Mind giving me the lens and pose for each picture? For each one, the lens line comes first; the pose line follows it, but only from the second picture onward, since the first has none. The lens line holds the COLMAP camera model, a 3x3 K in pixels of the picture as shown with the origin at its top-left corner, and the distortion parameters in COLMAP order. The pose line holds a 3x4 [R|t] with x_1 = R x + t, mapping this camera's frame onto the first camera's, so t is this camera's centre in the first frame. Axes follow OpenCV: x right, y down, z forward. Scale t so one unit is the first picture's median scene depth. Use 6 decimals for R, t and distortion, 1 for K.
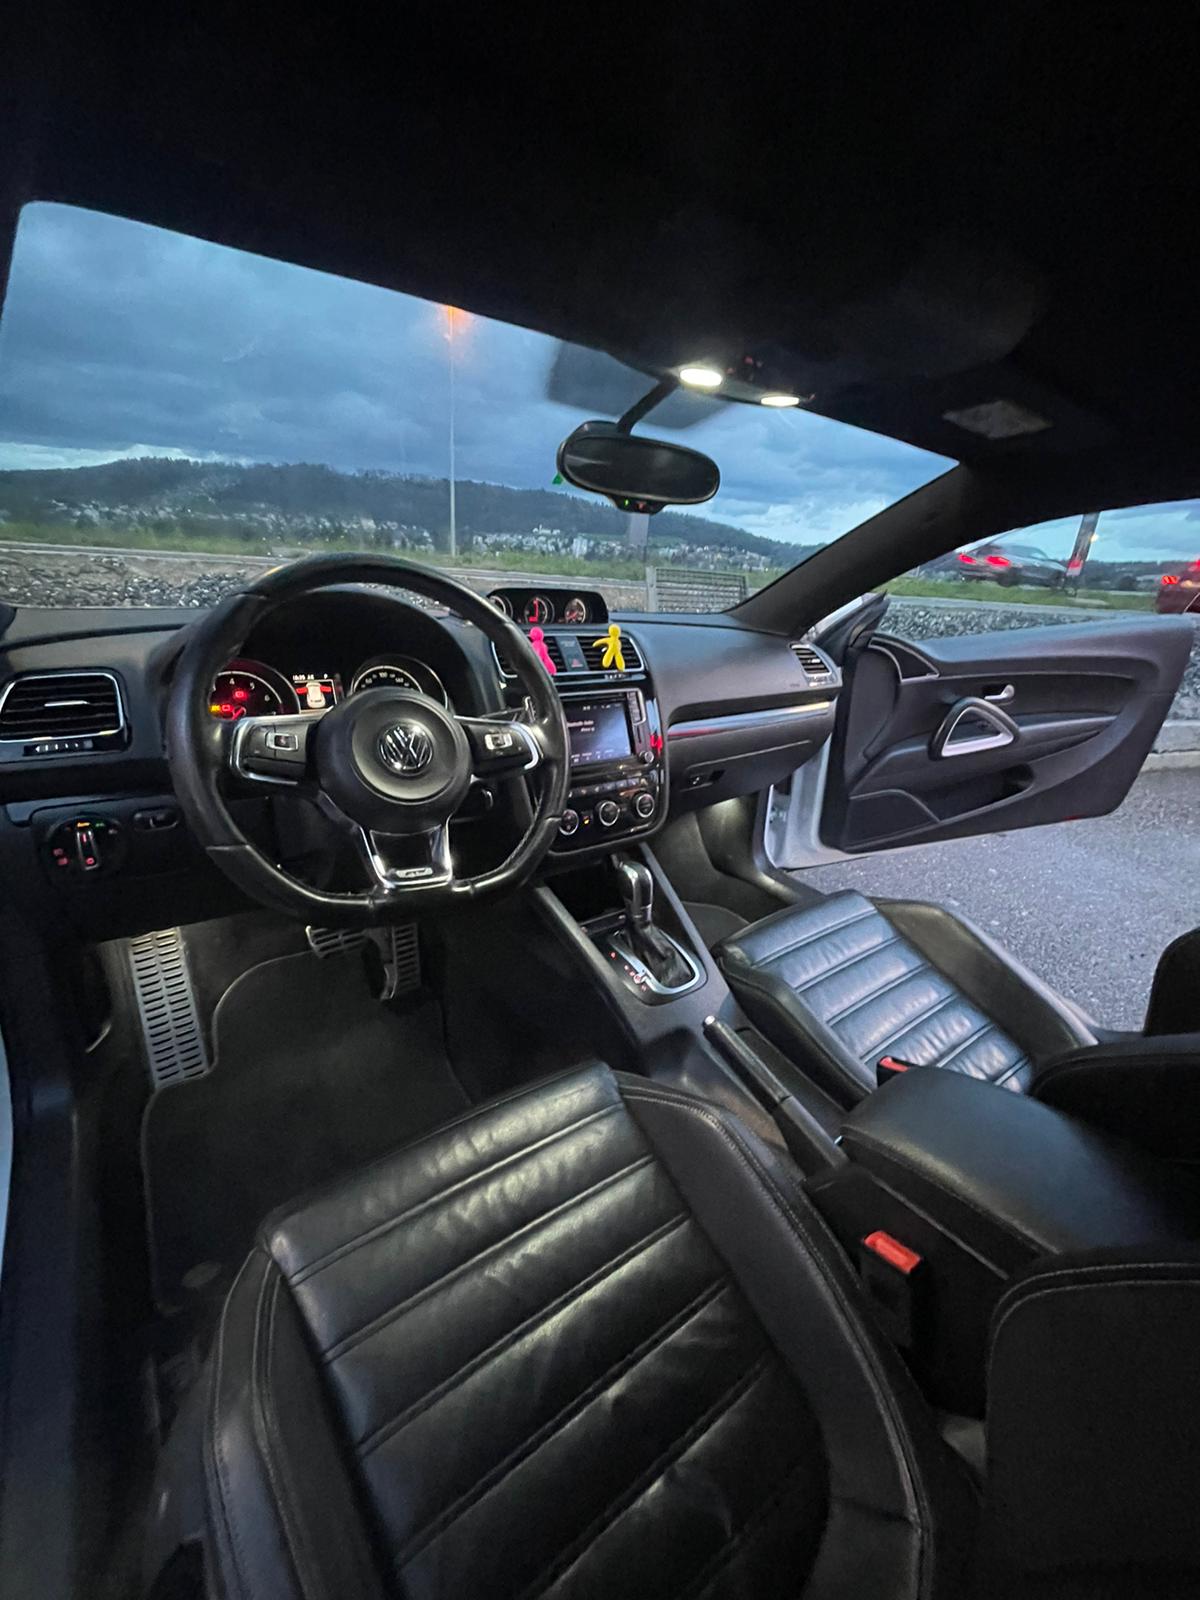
lens RADIAL K [[650.2, 0, 599.1], [0, 650.2, 796.5], [0, 0, 1]] dist [-0.010046, 0.000033]
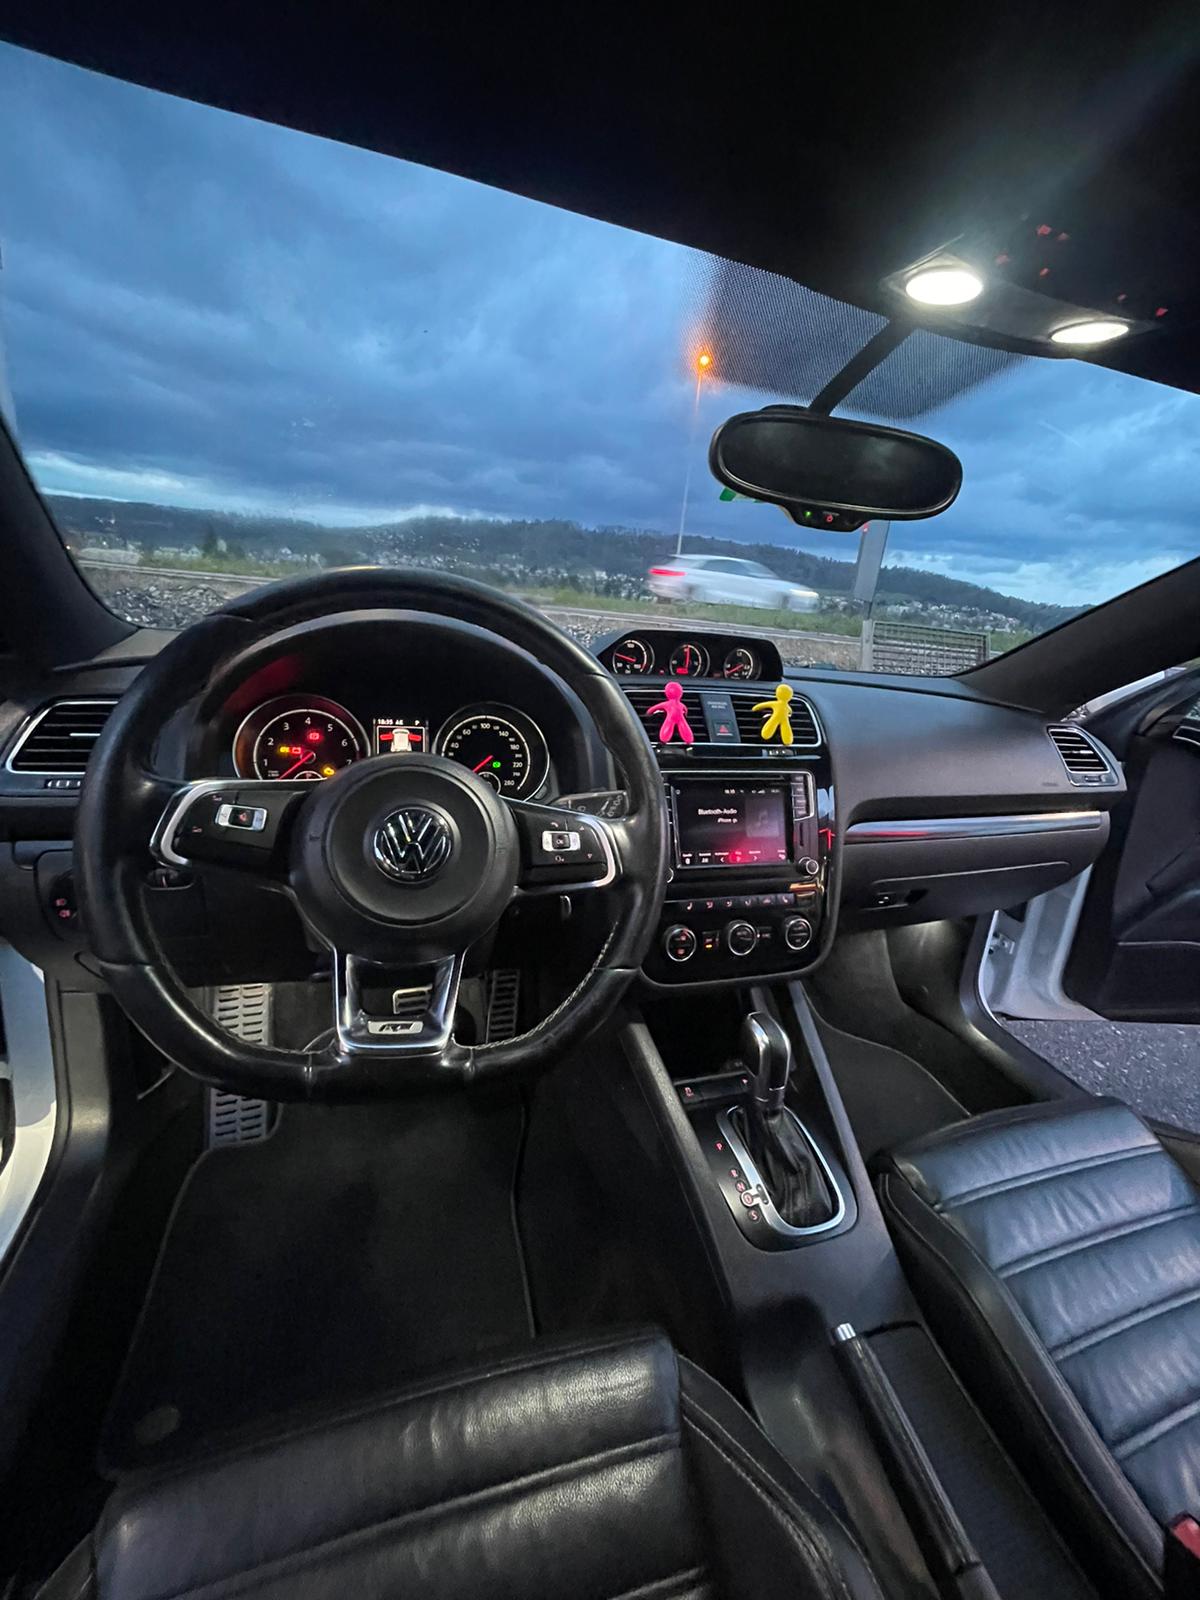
lens RADIAL K [[650.2, 0, 599.1], [0, 650.2, 796.5], [0, 0, 1]] dist [-0.010046, 0.000033]
pose [[0.949722, 0.114112, -0.291559, 0.053800], [-0.134586, 0.989584, -0.051090, -0.069560], [0.282692, 0.087761, 0.955188, 0.237032]]
